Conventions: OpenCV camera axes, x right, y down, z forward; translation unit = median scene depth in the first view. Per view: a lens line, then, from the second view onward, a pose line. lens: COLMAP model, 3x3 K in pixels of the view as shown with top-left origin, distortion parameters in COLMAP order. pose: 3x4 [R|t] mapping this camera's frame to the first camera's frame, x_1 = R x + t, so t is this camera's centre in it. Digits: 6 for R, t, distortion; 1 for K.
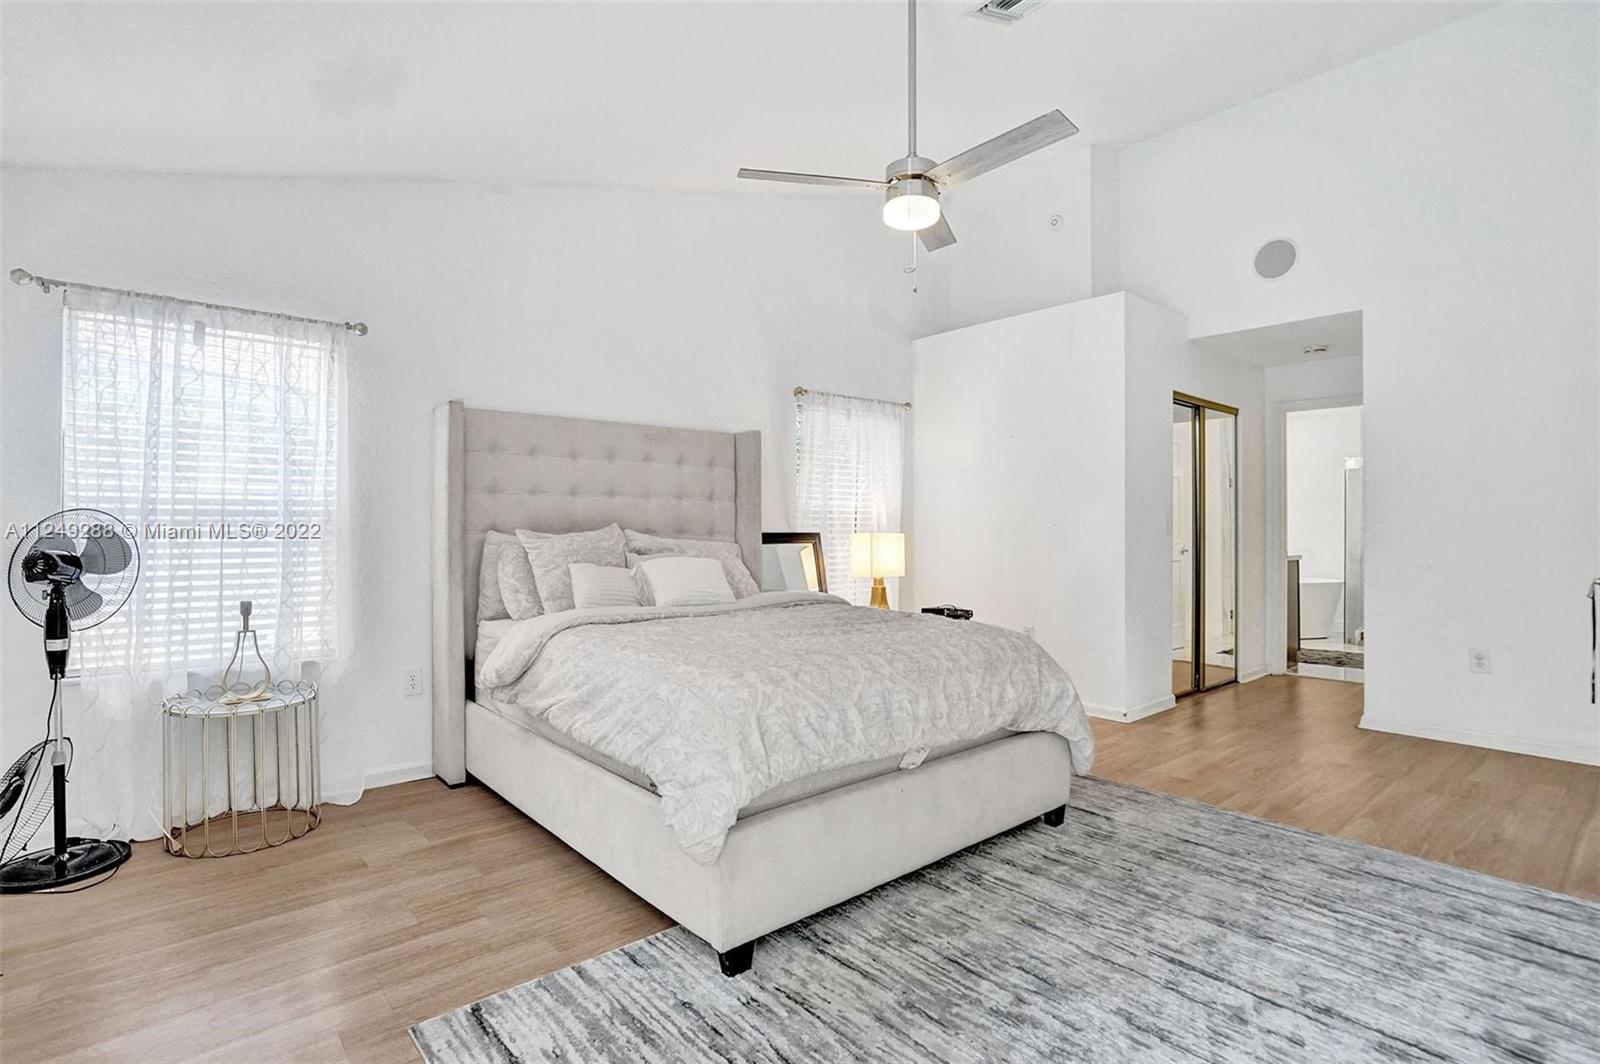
lens RADIAL K [[785.9, 0, 800.0], [0, 785.9, 532.0], [0, 0, 1]] dist [-0.000901, 0.000295]
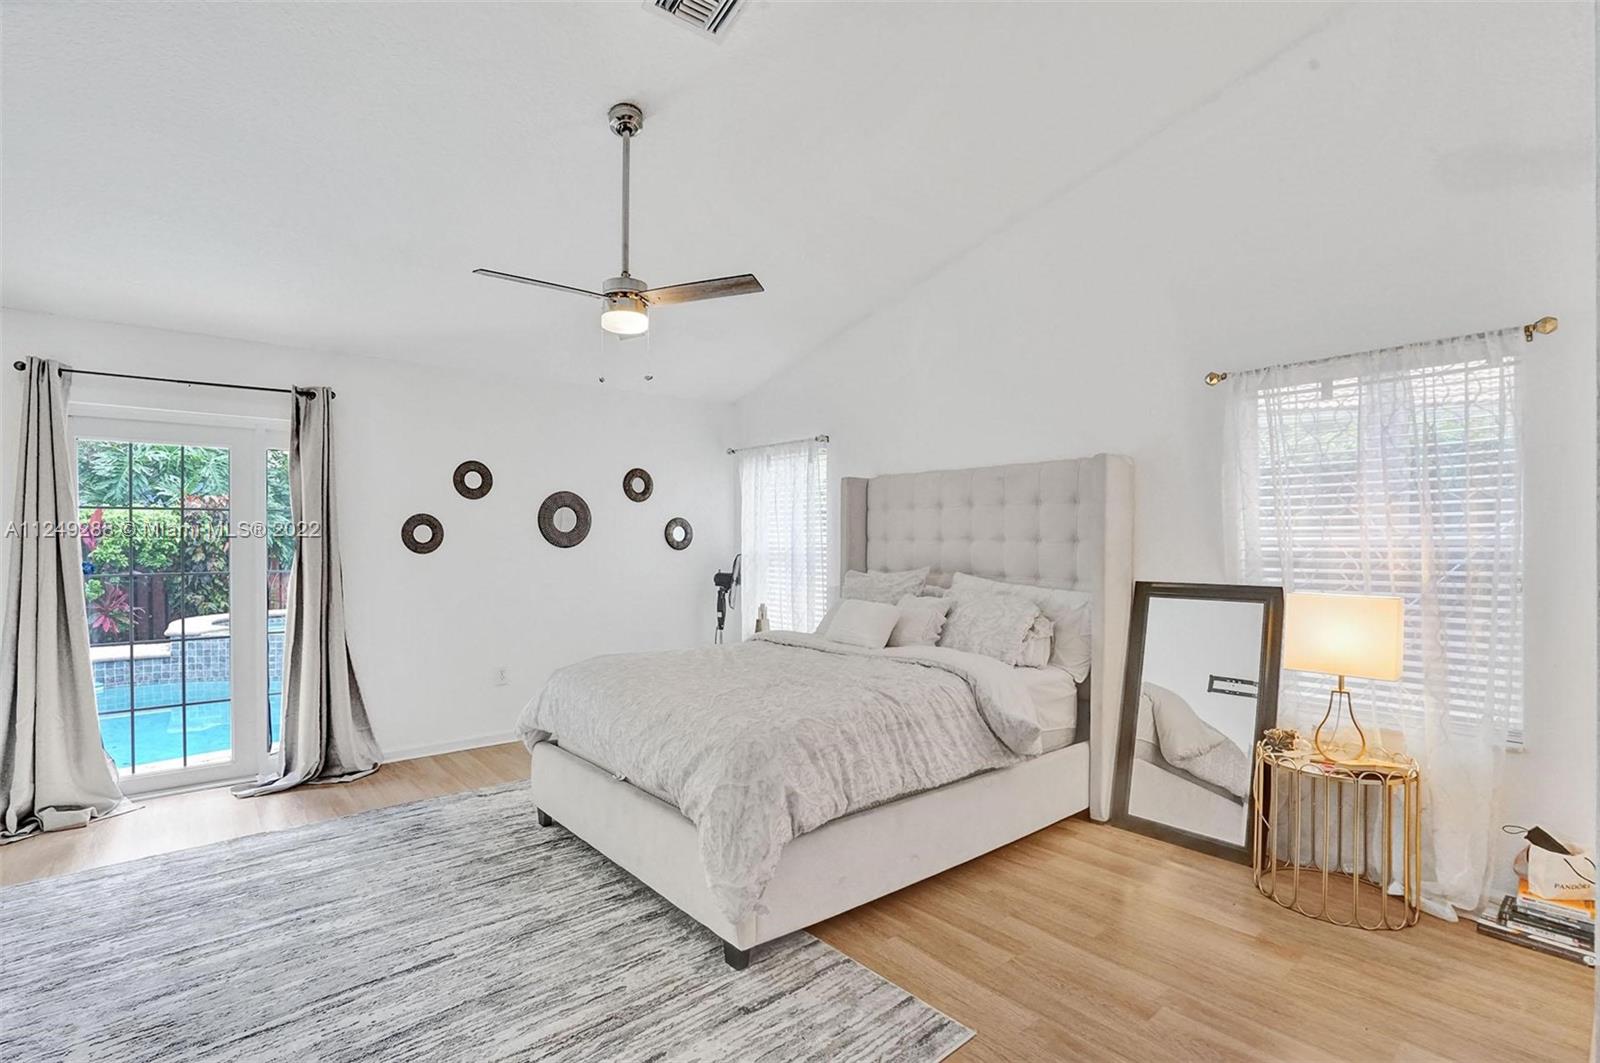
lens RADIAL K [[785.9, 0, 800.0], [0, 785.9, 531.5], [0, 0, 1]] dist [-0.000901, 0.000295]
pose [[-0.014981, -0.004563, -0.999877, 1.143087], [0.003012, 0.999985, -0.004608, -0.073683], [0.999883, -0.003081, -0.014967, 1.104622]]
